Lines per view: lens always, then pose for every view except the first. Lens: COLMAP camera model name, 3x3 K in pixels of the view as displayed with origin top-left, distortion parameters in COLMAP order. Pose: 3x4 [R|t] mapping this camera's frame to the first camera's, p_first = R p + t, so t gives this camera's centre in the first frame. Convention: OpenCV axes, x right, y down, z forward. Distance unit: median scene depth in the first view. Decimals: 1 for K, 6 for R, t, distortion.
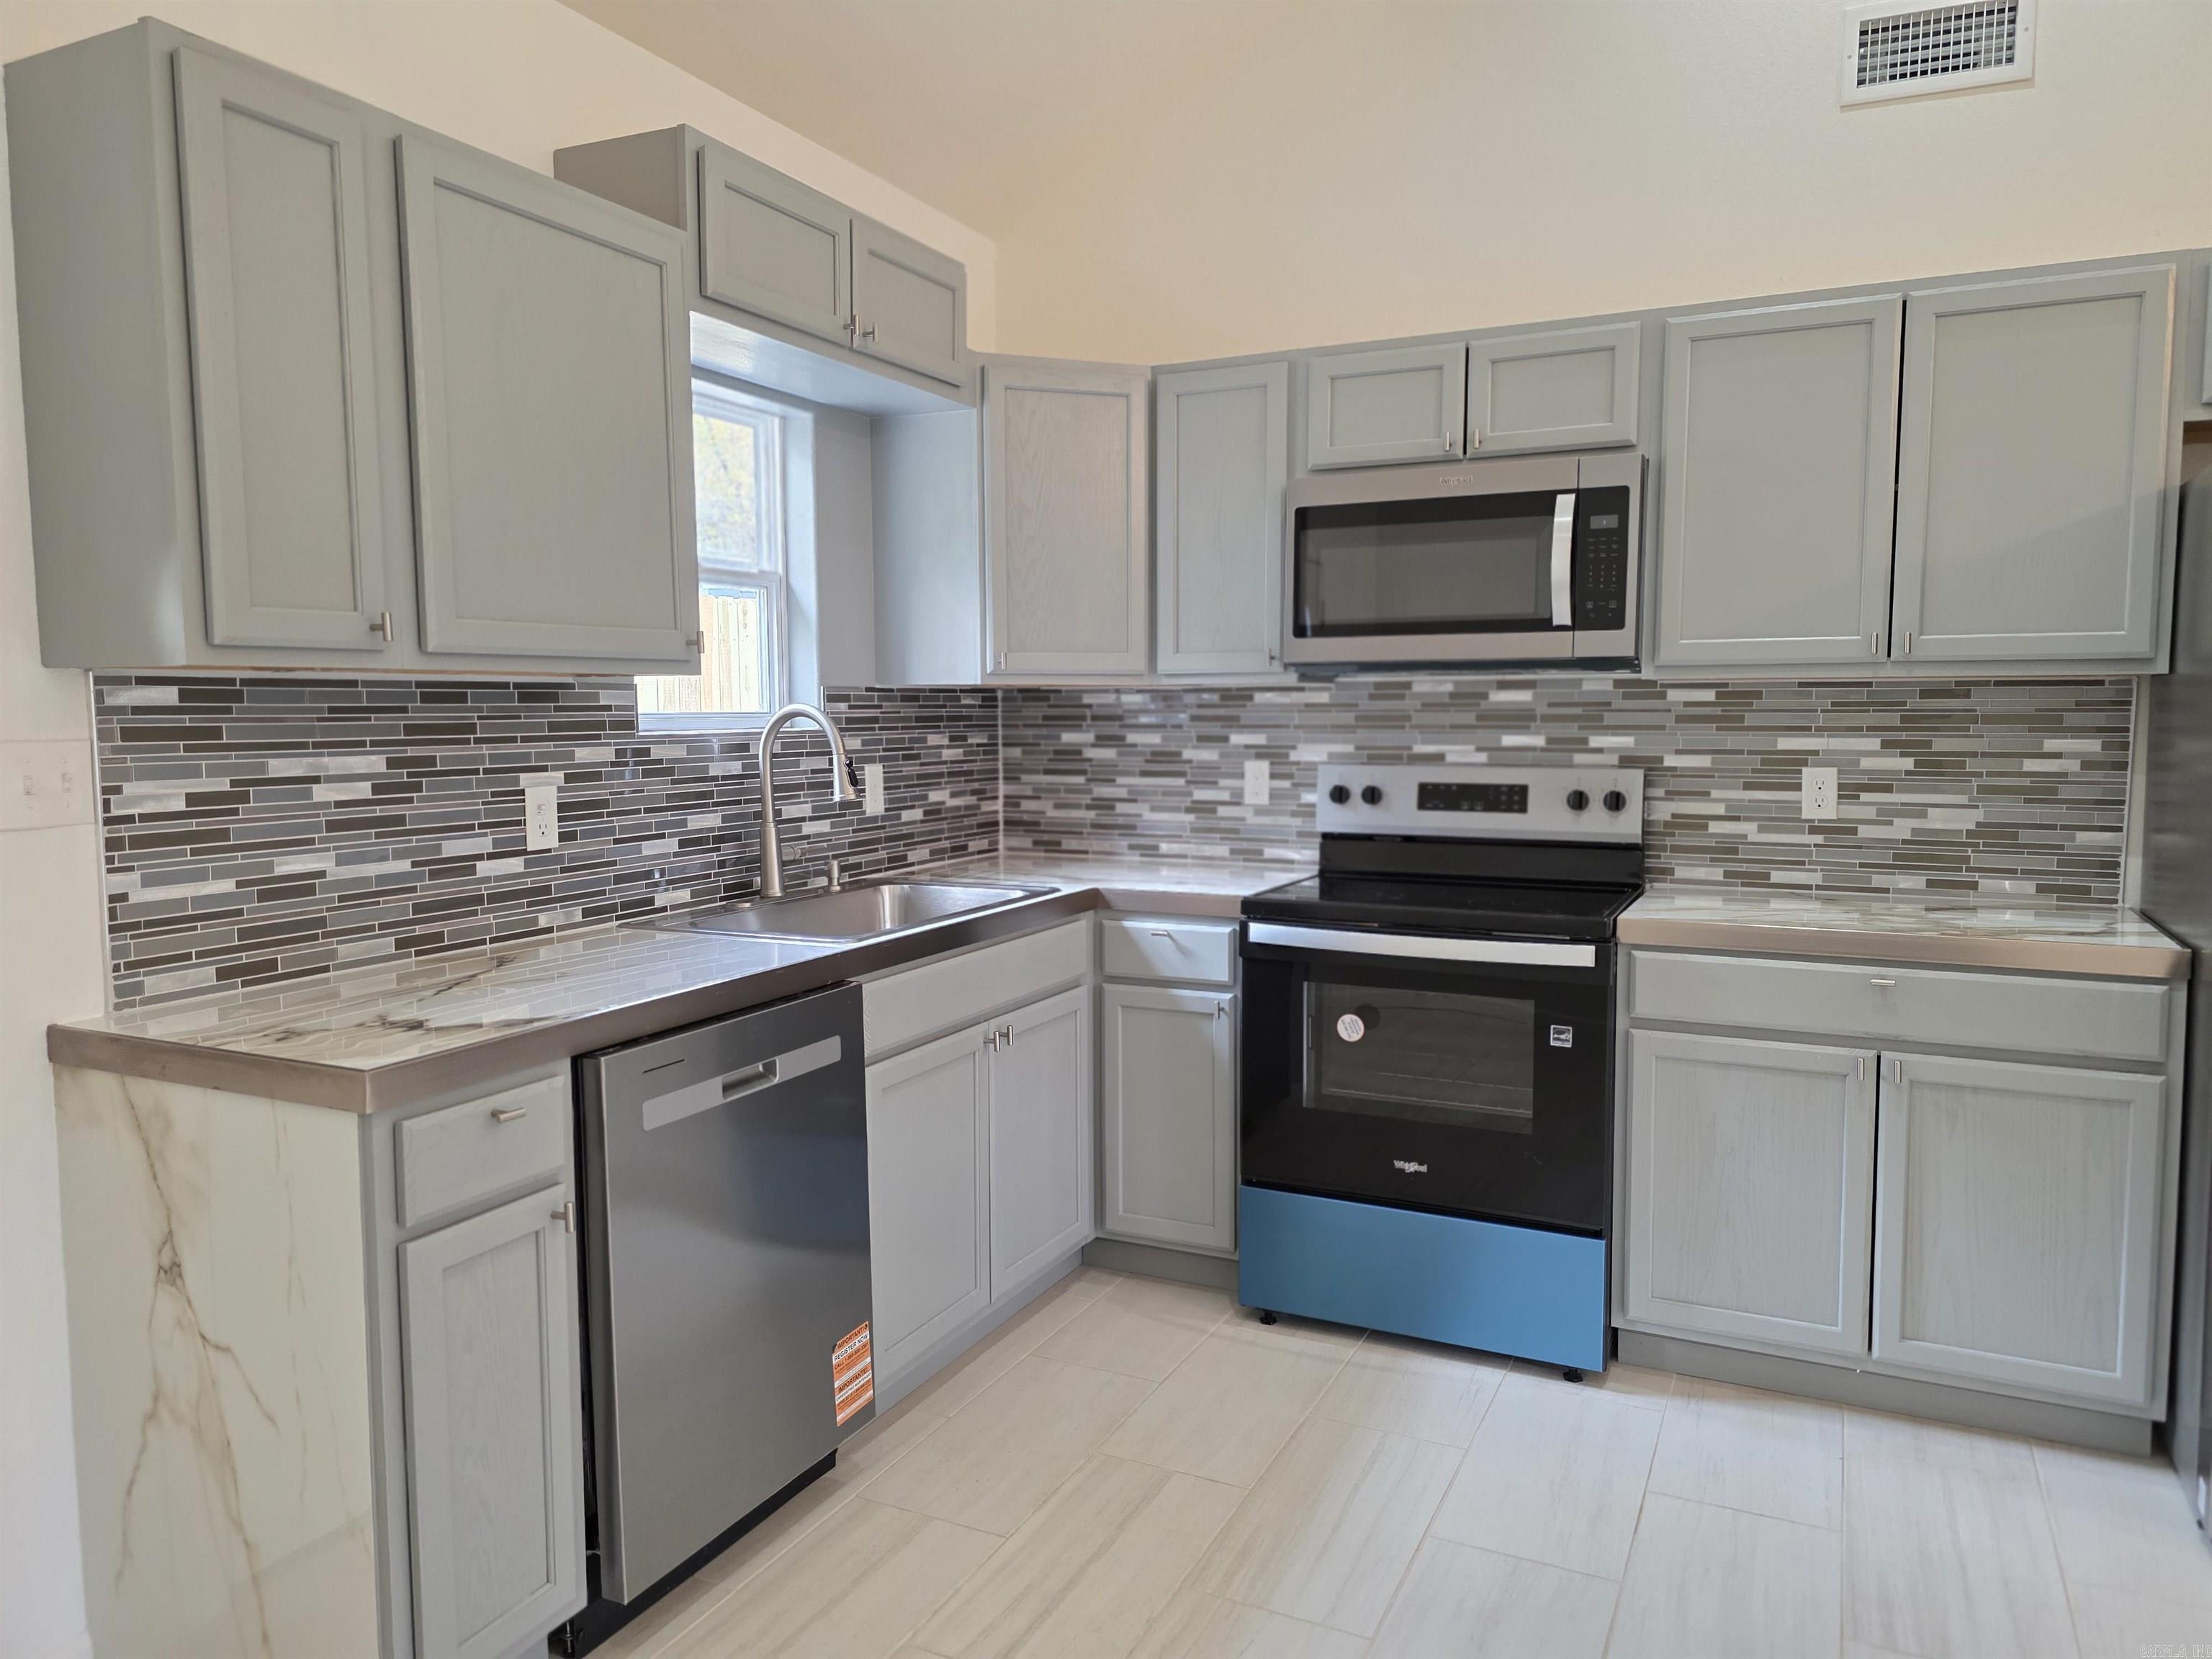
lens RADIAL K [[1482.4, 0, 1114.9], [0, 1482.4, 835.9], [0, 0, 1]] dist [0.066746, -0.074245]
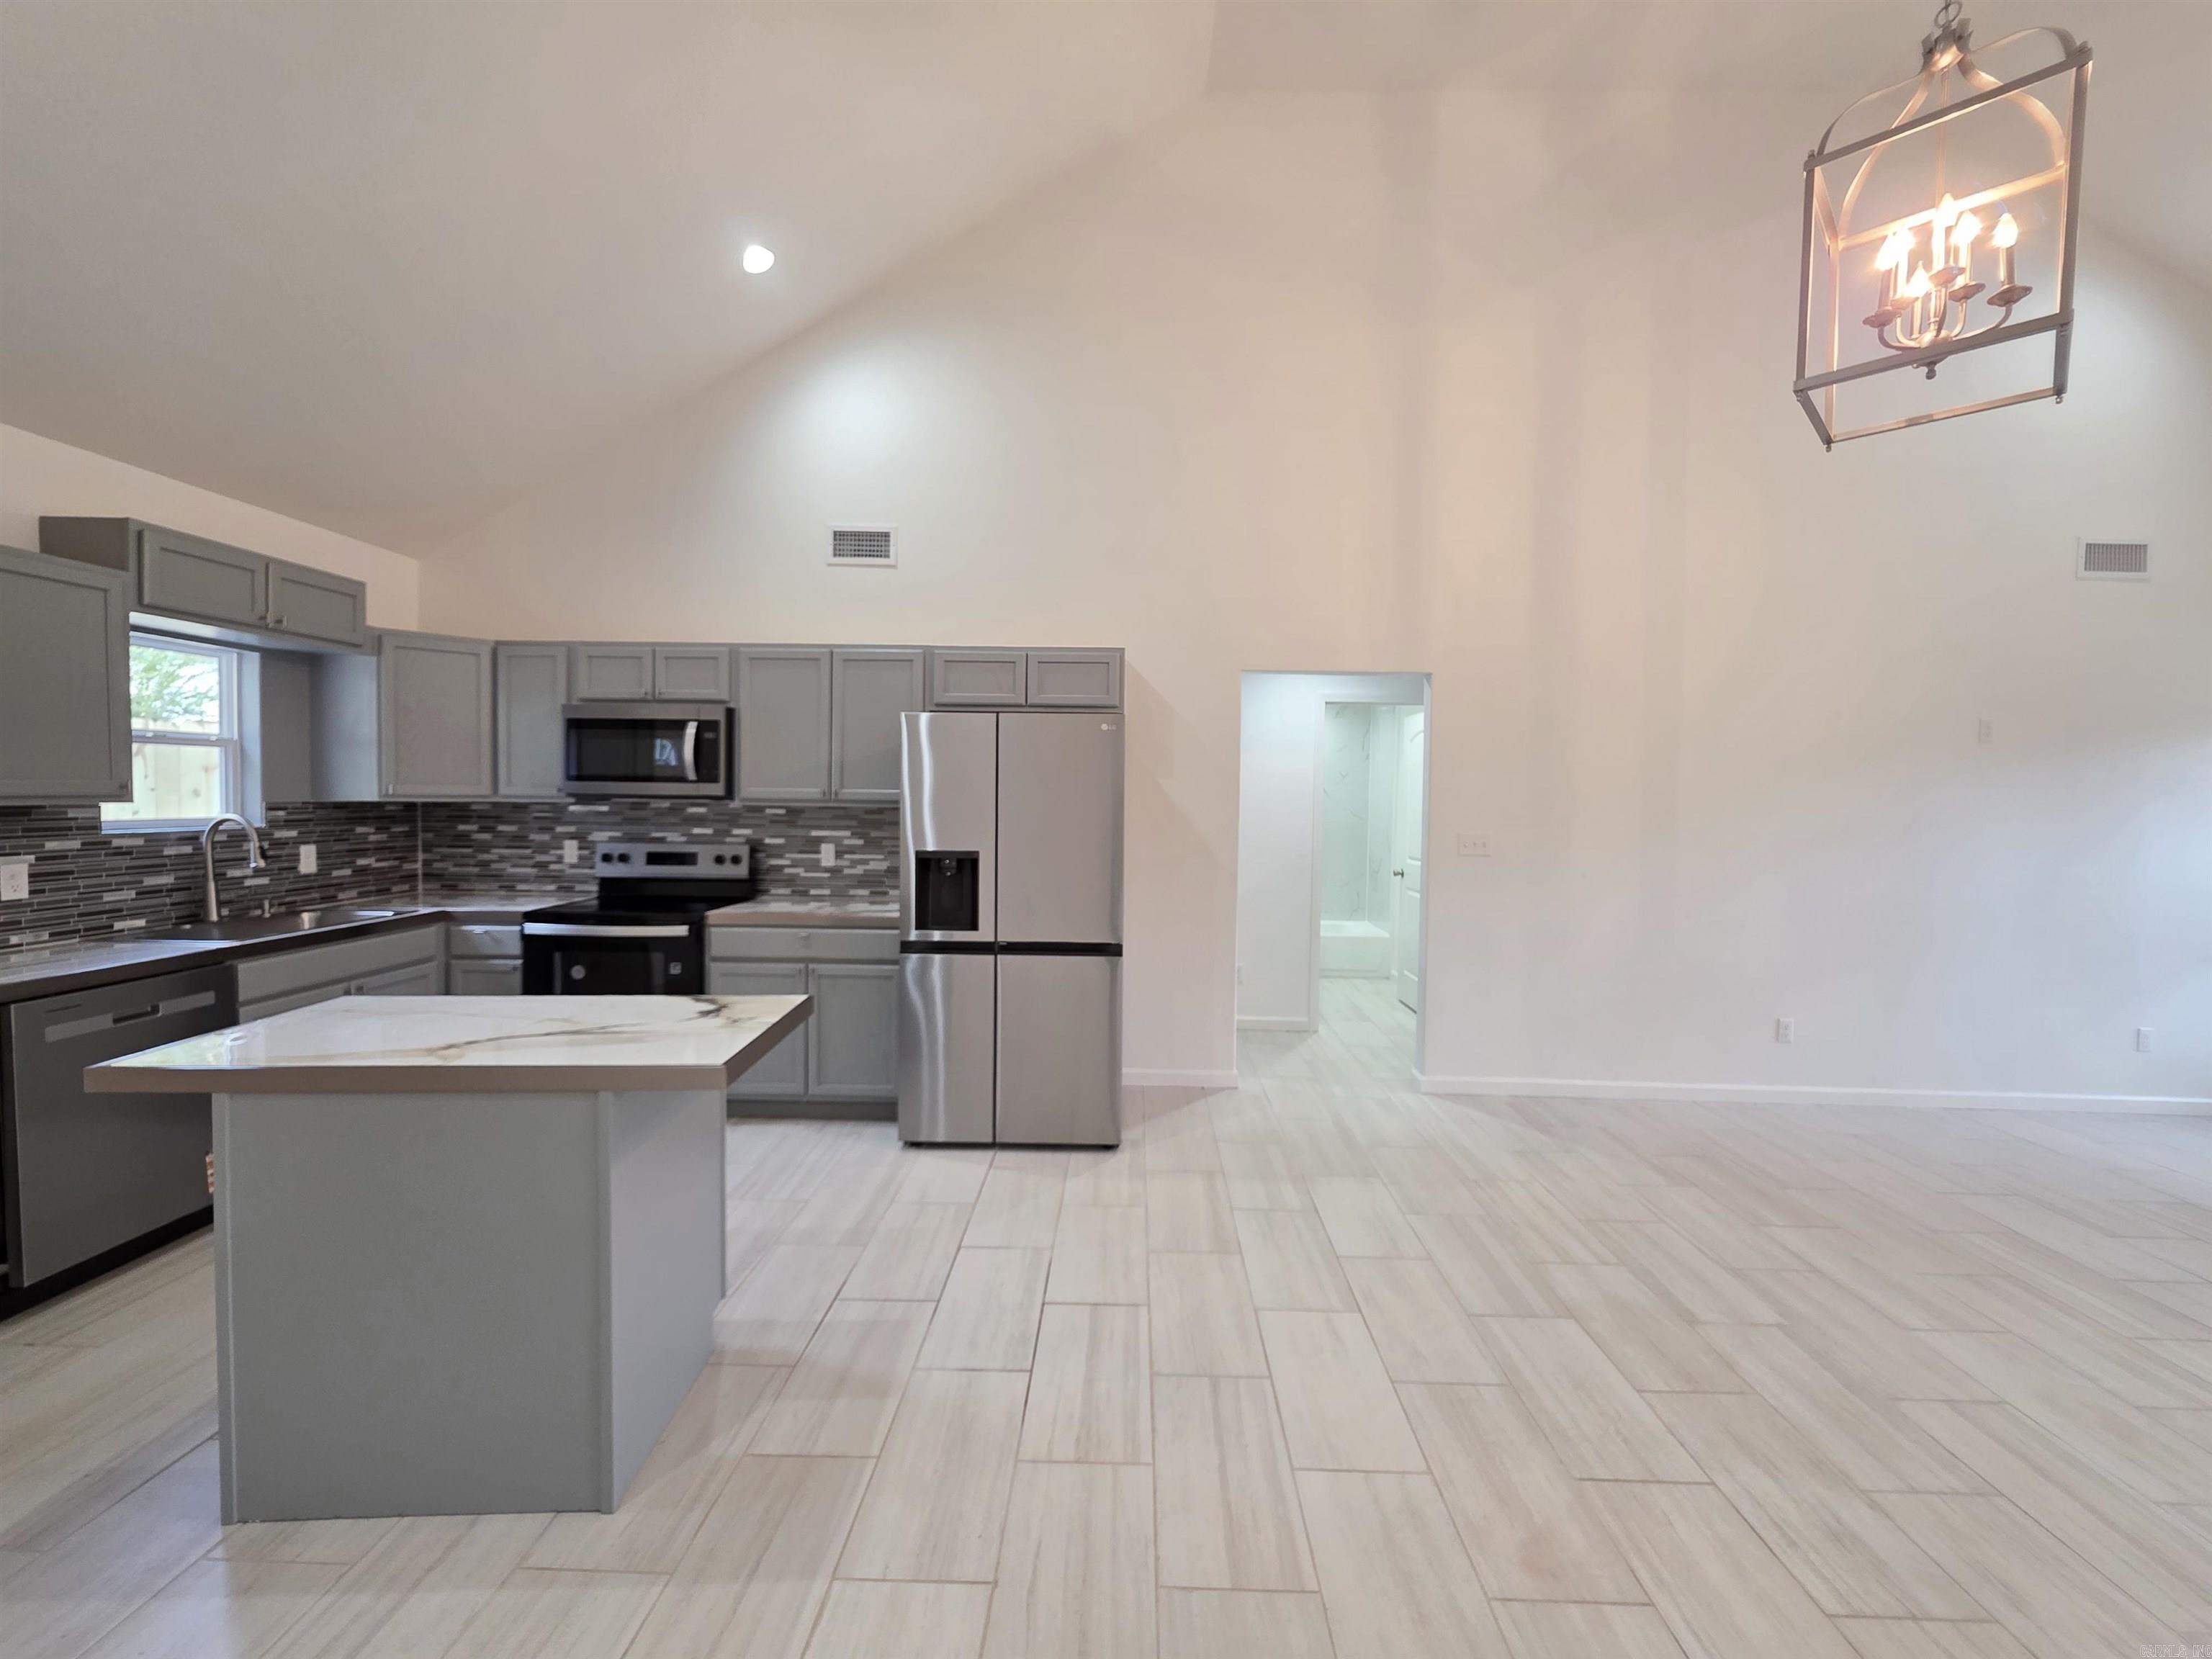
lens RADIAL K [[886.9, 0, 1111.2], [0, 886.9, 823.4], [0, 0, 1]] dist [-0.001090, -0.000637]
pose [[0.906916, 0.000451, 0.421311, 0.290018], [0.021724, 0.998619, -0.047833, -0.002314], [-0.420751, 0.052533, 0.905654, -0.408957]]
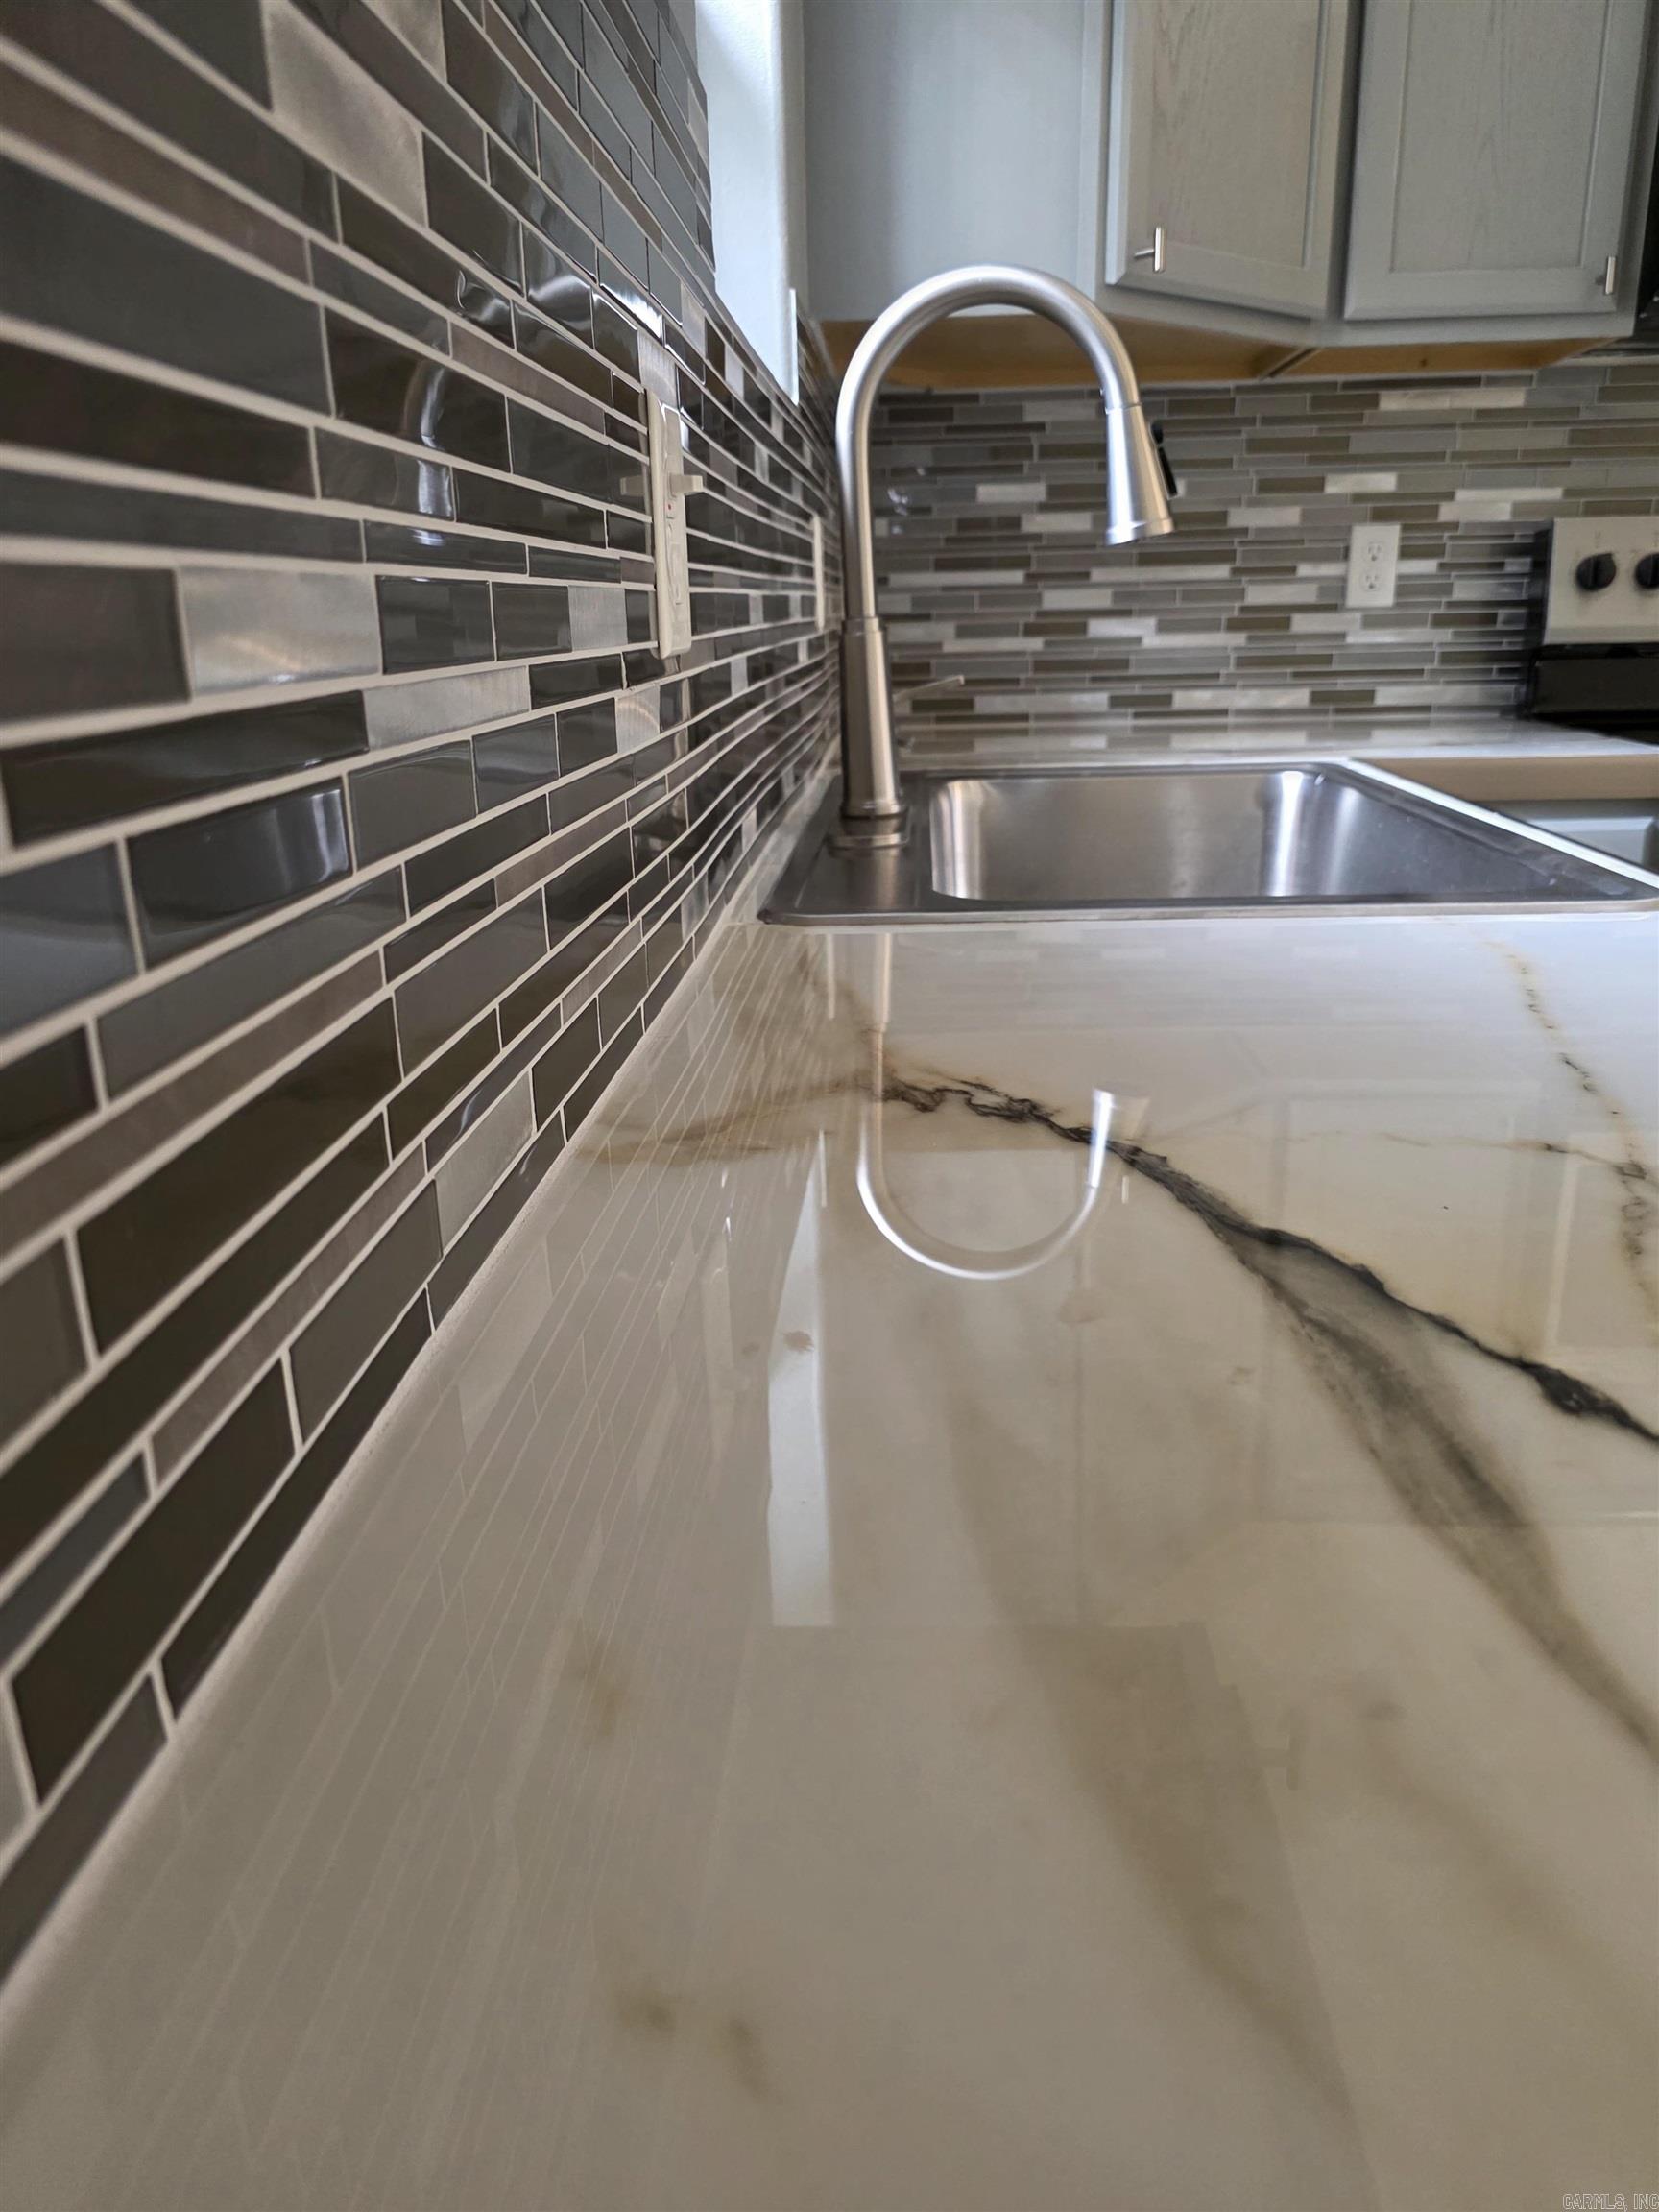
lens RADIAL K [[1482.4, 0, 823.4], [0, 1482.4, 1043.5], [0, 0, 1]] dist [0.066746, -0.074245]
pose [[0.923190, -0.120924, 0.364825, -0.376484], [0.048890, 0.978453, 0.200599, 0.019087], [-0.381222, -0.167354, 0.909210, 0.624729]]
